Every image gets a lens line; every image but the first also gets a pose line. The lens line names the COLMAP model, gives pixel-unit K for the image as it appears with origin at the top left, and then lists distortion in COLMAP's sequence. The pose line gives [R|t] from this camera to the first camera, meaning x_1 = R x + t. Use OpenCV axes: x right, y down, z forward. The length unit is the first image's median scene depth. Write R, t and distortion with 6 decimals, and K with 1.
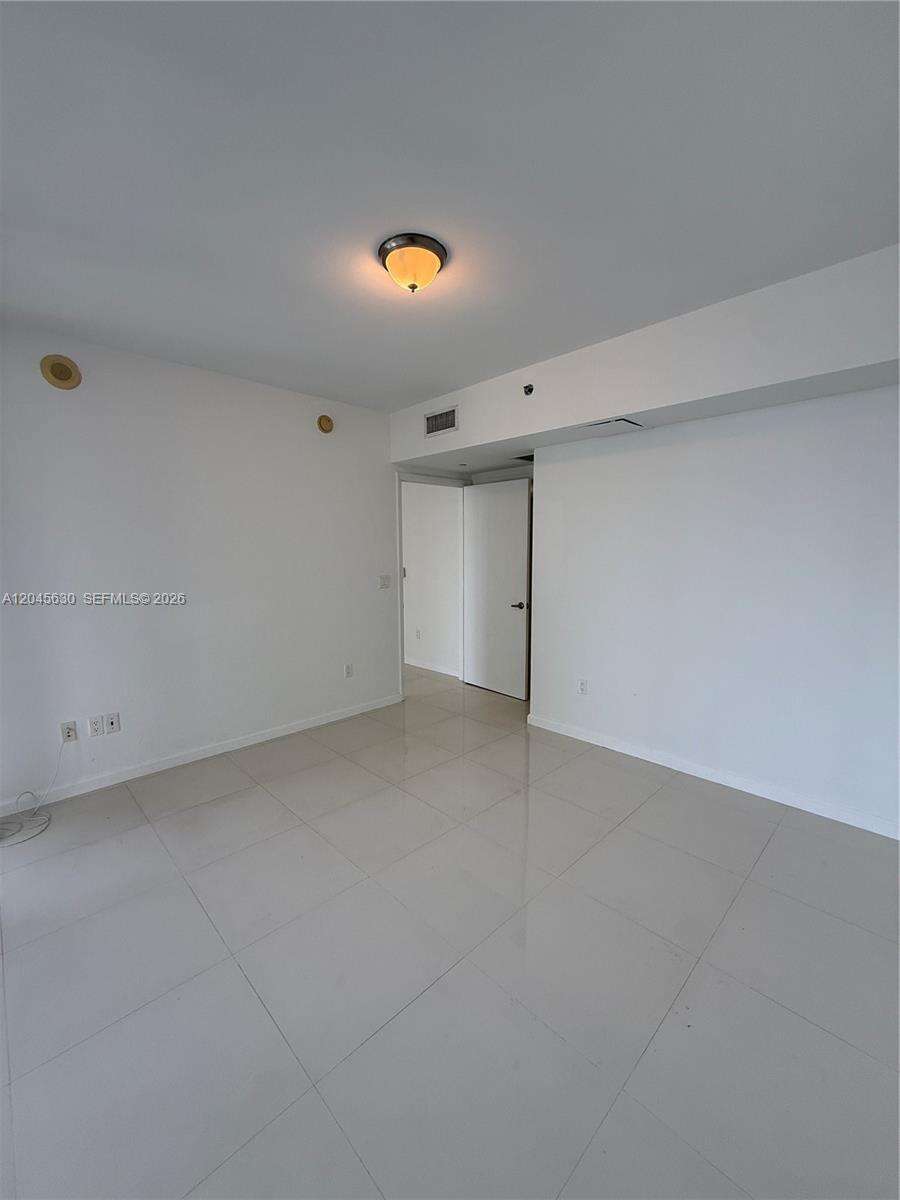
lens RADIAL K [[479.3, 0, 450.2], [0, 479.3, 596.8], [0, 0, 1]] dist [-0.005083, 0.001574]
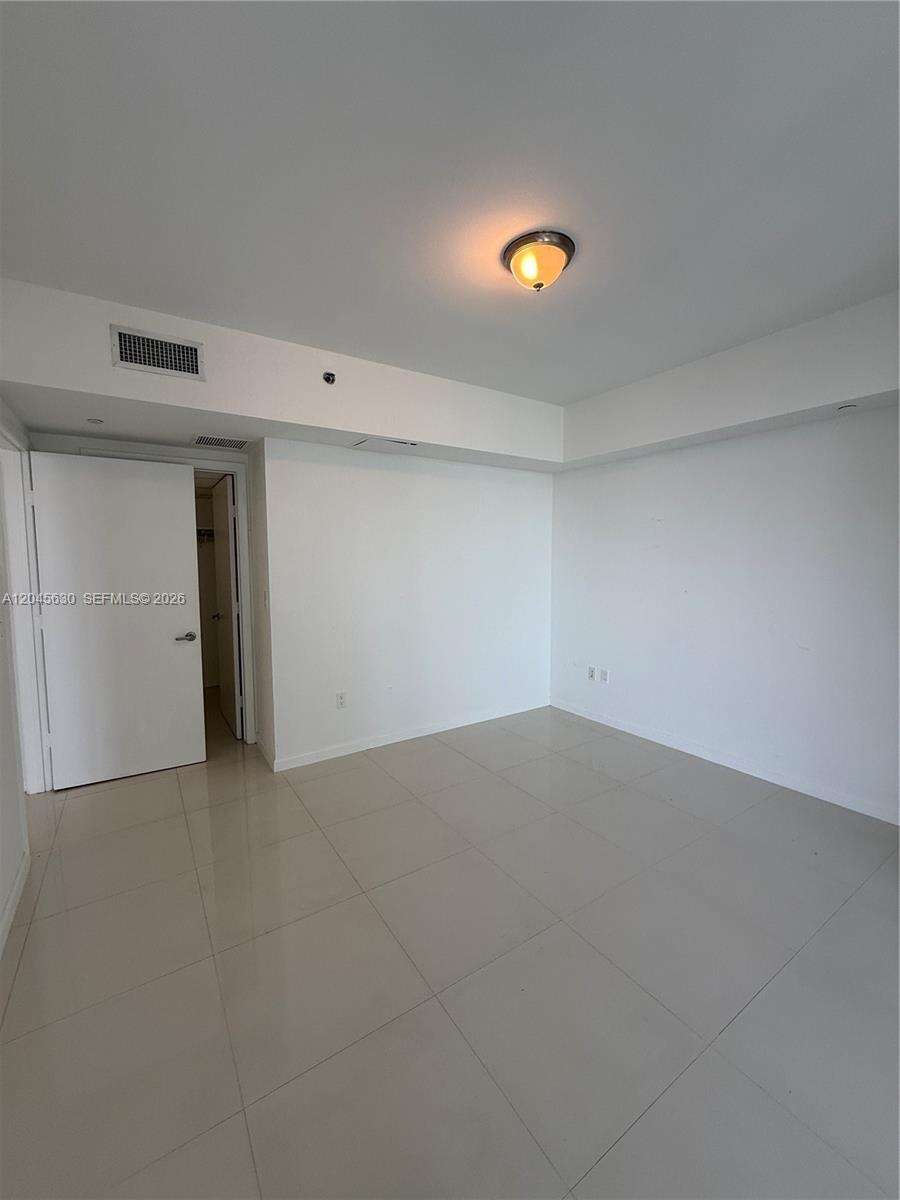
lens RADIAL K [[479.3, 0, 449.0], [0, 479.3, 594.5], [0, 0, 1]] dist [-0.005083, 0.001574]
pose [[0.187062, -0.082221, 0.978901, -0.585217], [0.099911, 0.992916, 0.064306, -0.063173], [-0.977254, 0.085774, 0.193952, 0.557041]]
